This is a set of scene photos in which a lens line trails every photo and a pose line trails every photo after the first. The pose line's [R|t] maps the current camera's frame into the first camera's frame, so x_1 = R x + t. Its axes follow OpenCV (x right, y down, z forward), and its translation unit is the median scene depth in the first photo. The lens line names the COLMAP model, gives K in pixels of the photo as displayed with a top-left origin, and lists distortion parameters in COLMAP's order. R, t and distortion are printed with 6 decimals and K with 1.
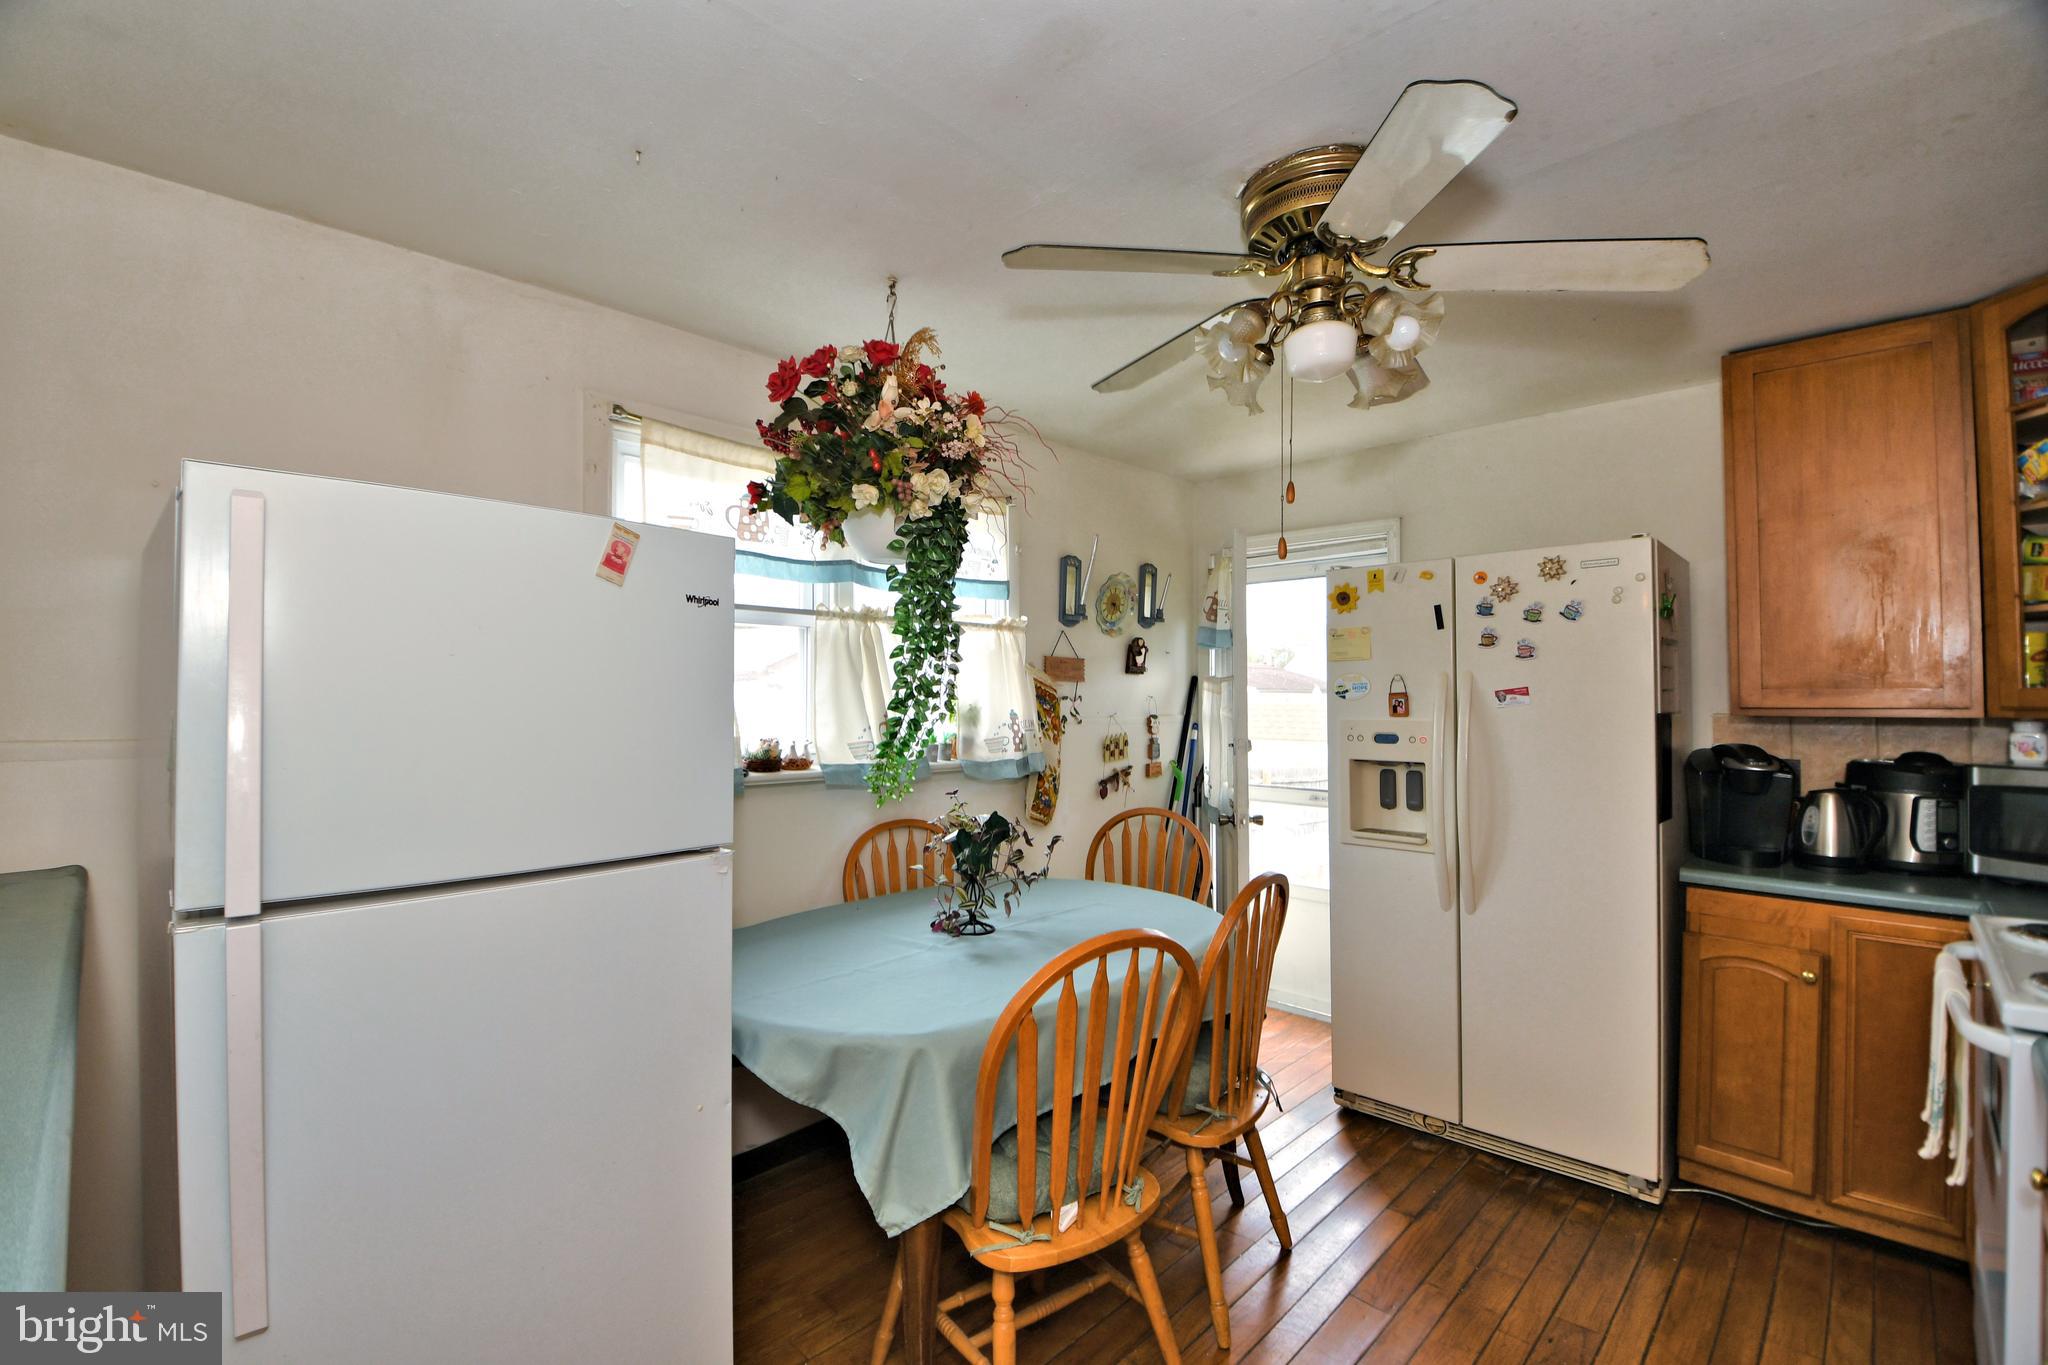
lens RADIAL K [[897.3, 0, 1014.5], [0, 897.3, 672.3], [0, 0, 1]] dist [-0.000626, -0.015632]
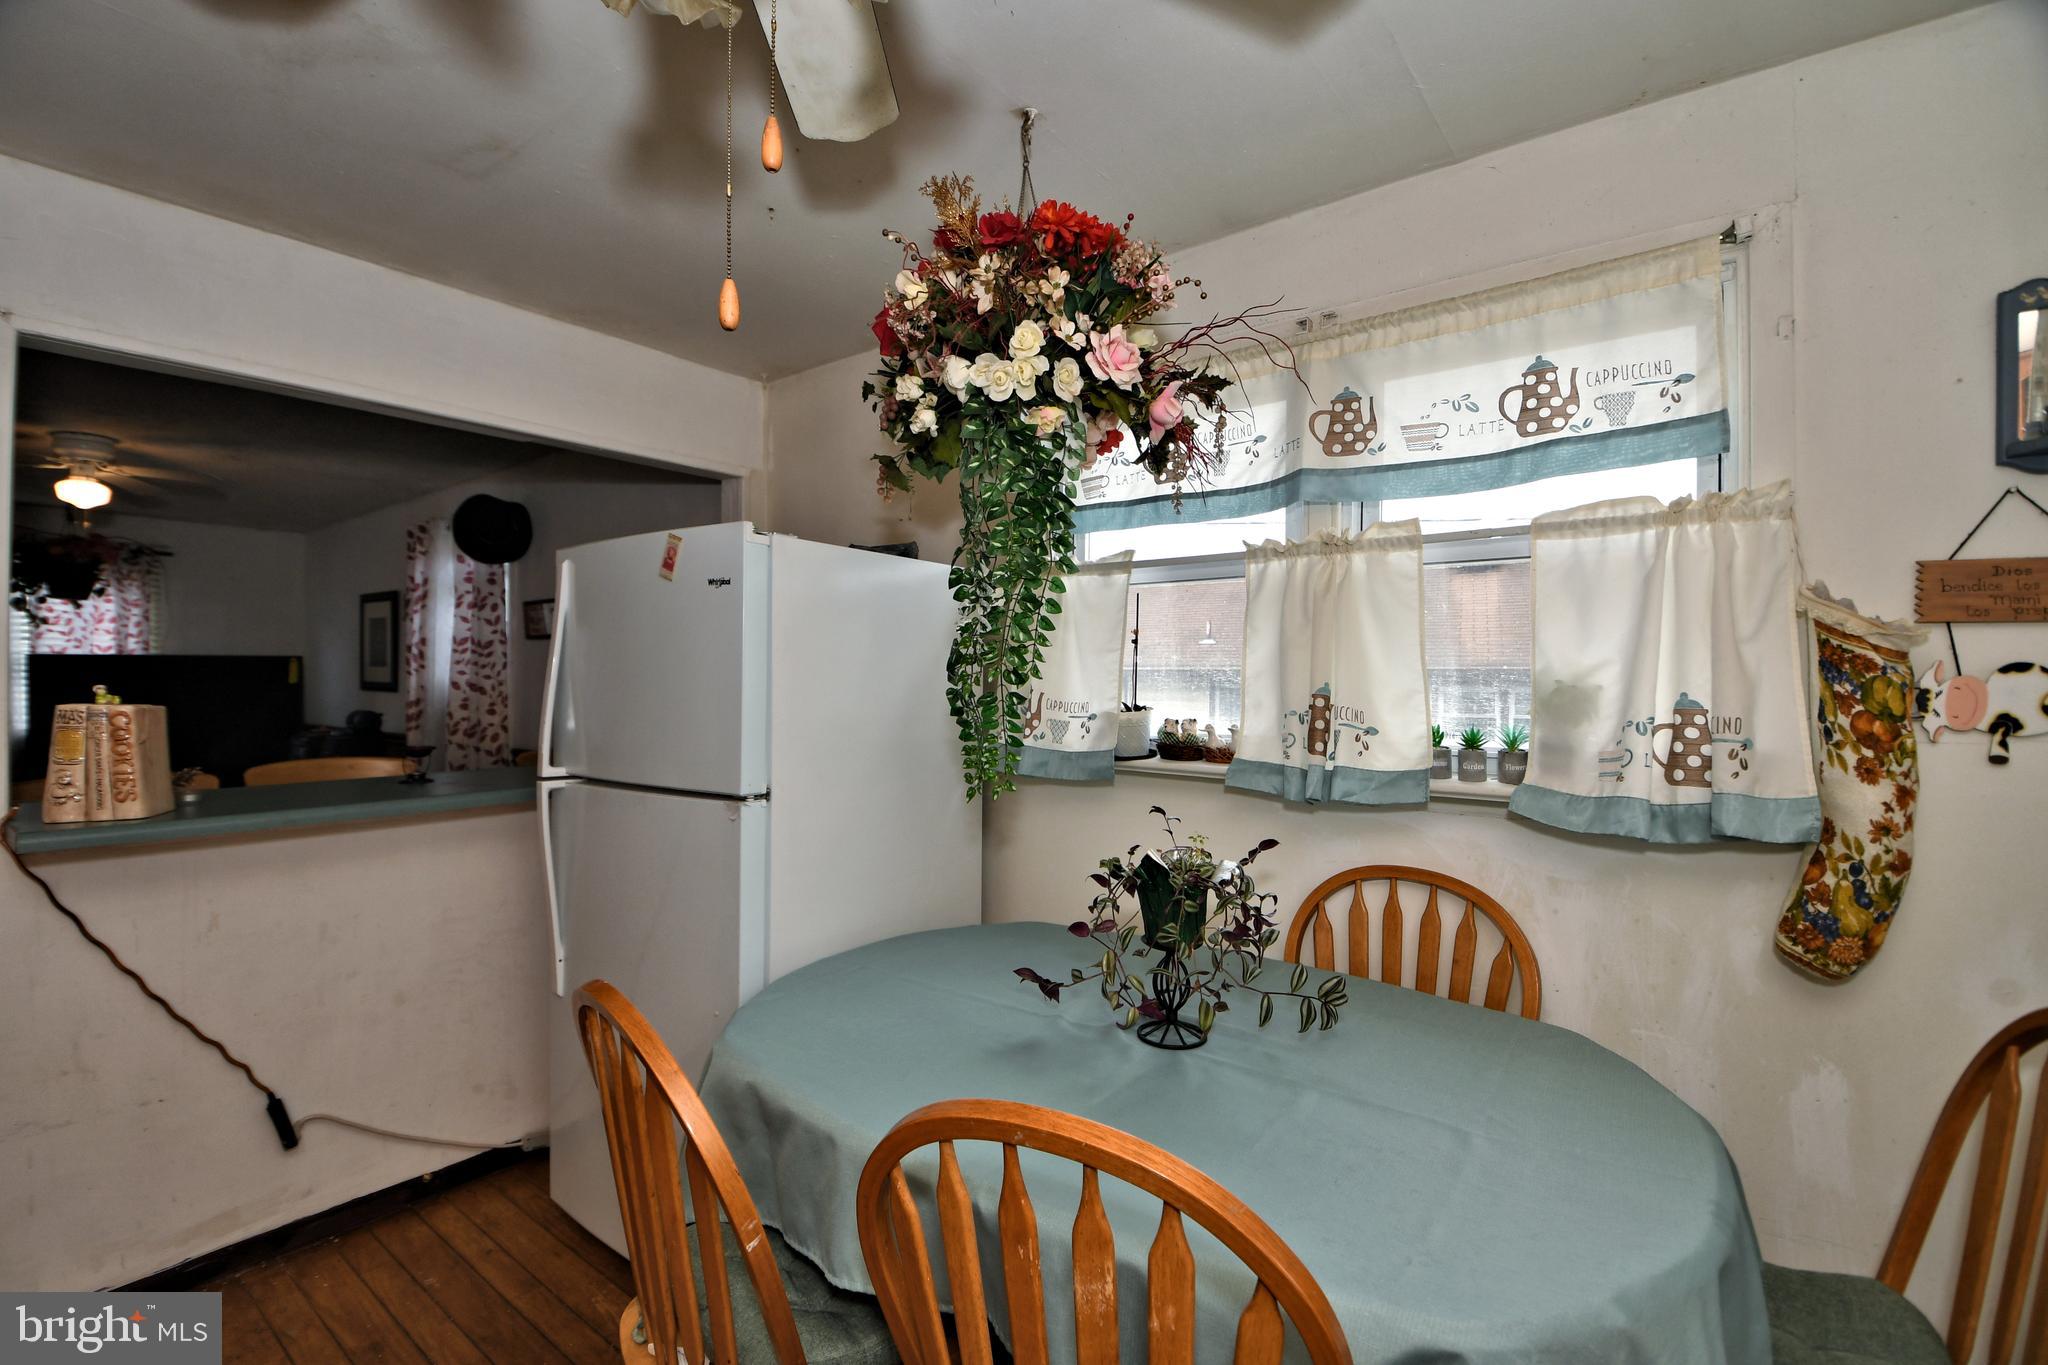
lens RADIAL K [[884.9, 0, 1024.0], [0, 884.9, 682.5], [0, 0, 1]] dist [0.010717, -0.027632]
pose [[0.123292, 0.003095, -0.992366, 0.497477], [0.024922, 0.999670, 0.006214, 0.030883], [0.992057, -0.025498, 0.123175, 0.752873]]
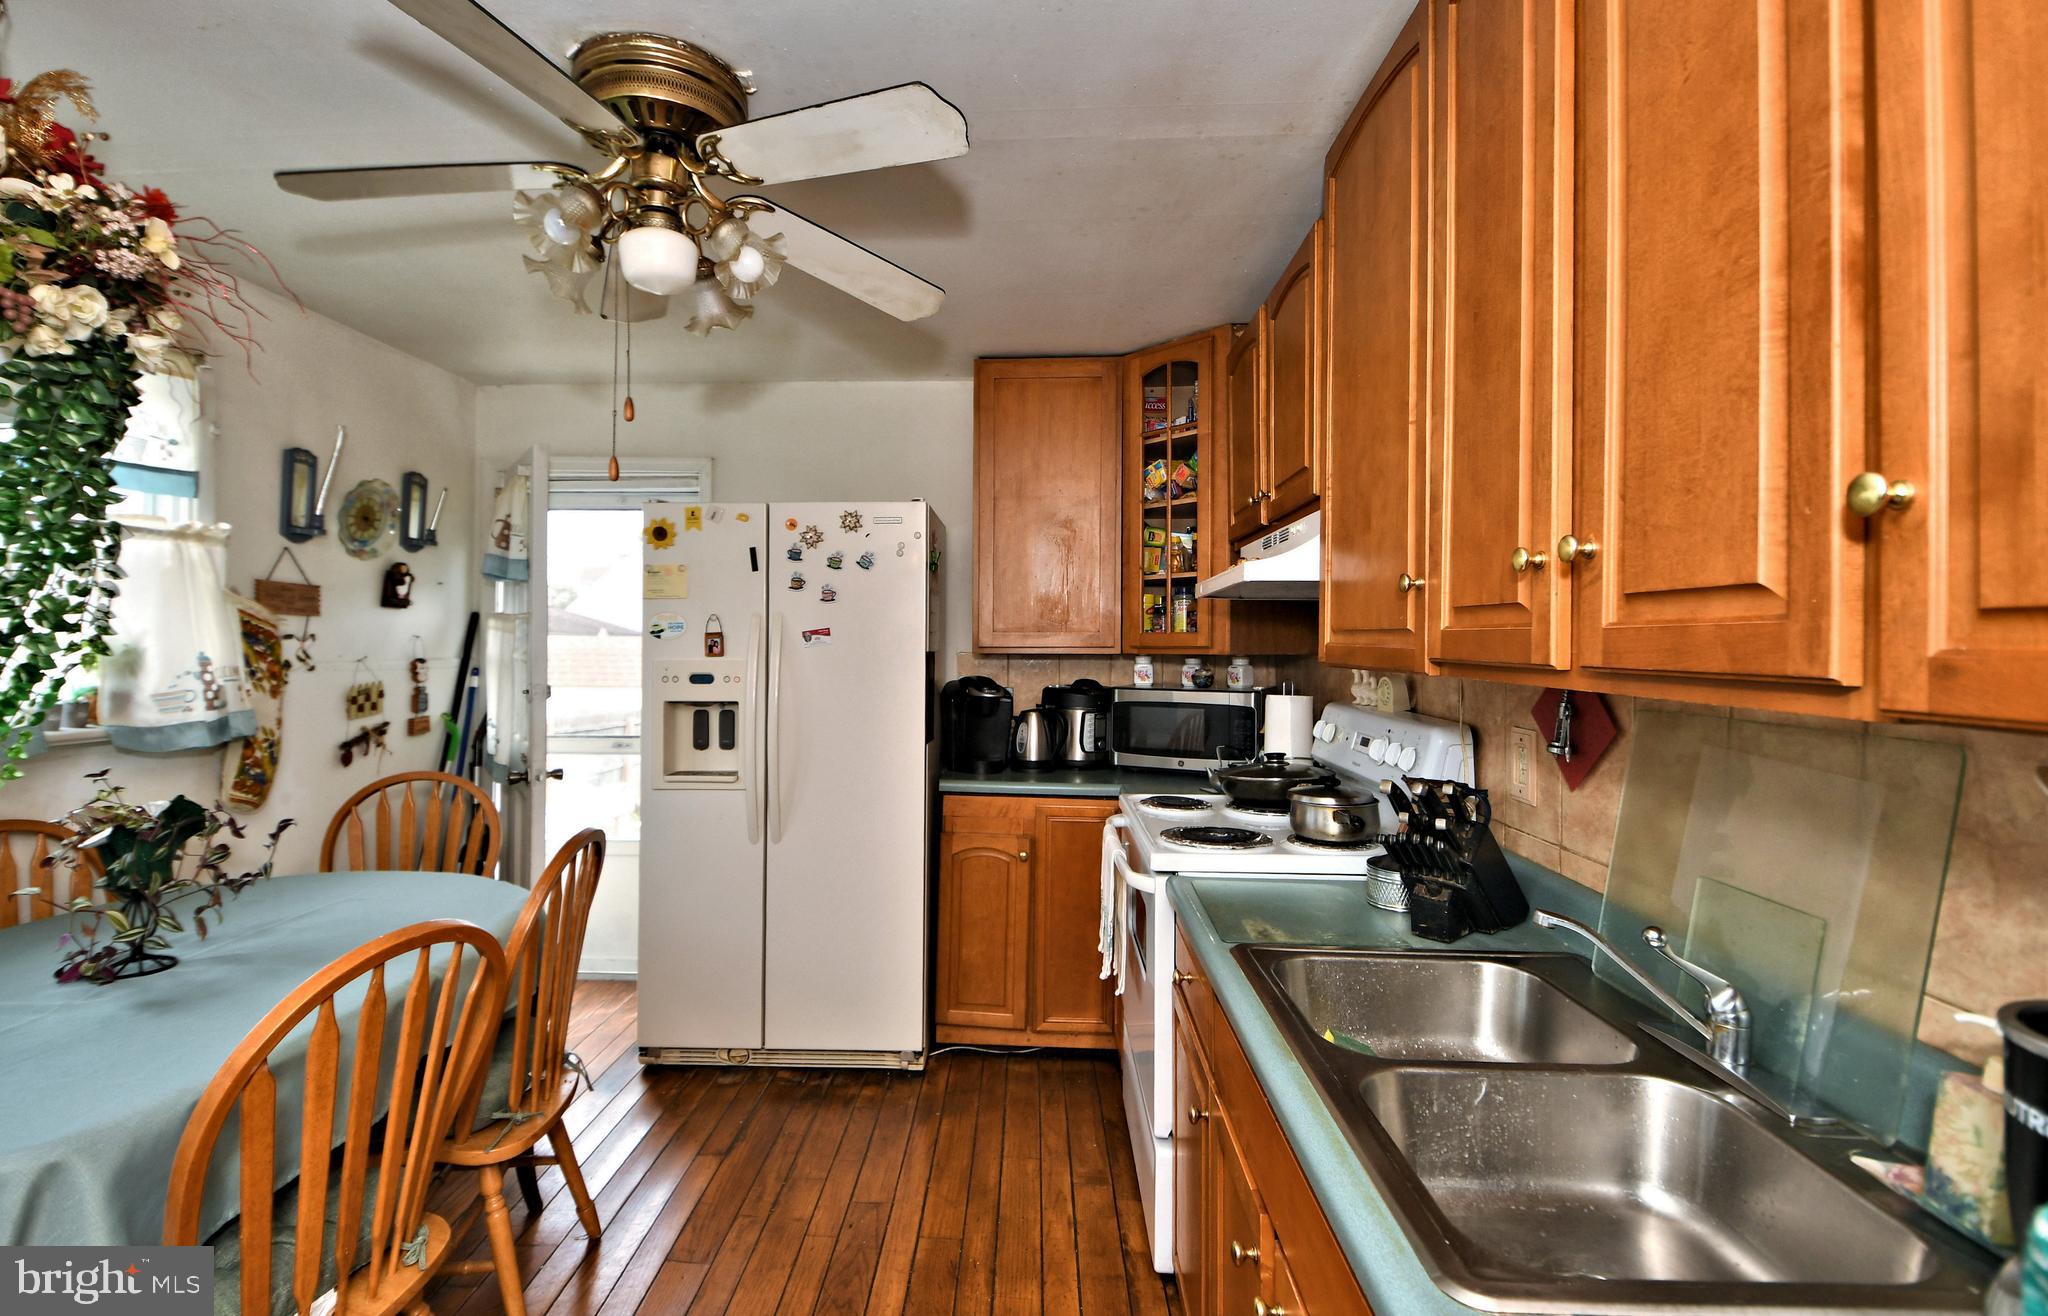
lens RADIAL K [[921.0, 0, 984.7], [0, 921.0, 632.8], [0, 0, 1]] dist [0.032219, -0.026774]
pose [[0.750912, 0.008482, 0.660348, -0.028441], [-0.020353, 0.999740, 0.010303, 0.007044], [-0.660089, -0.021177, 0.750889, 0.035216]]
